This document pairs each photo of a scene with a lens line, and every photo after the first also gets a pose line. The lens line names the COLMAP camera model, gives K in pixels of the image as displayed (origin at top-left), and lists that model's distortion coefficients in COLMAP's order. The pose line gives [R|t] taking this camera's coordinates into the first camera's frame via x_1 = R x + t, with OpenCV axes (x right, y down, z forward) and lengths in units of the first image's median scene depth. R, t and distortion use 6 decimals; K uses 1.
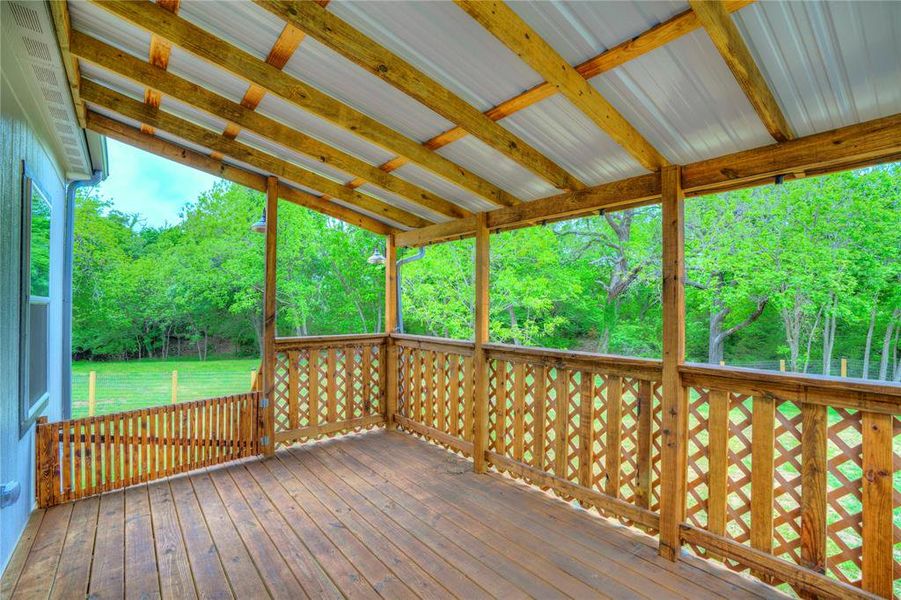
lens RADIAL K [[423.1, 0, 448.0], [0, 423.1, 301.4], [0, 0, 1]] dist [0.002390, 0.001362]
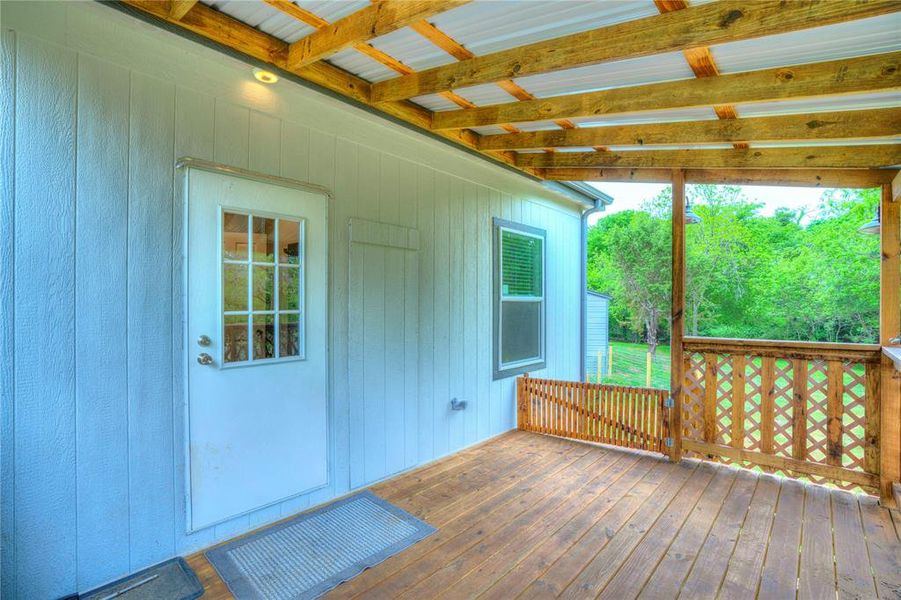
lens RADIAL K [[423.1, 0, 448.0], [0, 423.1, 301.4], [0, 0, 1]] dist [0.002390, 0.001362]
pose [[0.192900, -0.009186, -0.981175, 0.395678], [0.015181, 0.999864, -0.006376, 0.007825], [0.981101, -0.013665, 0.193013, 0.310680]]
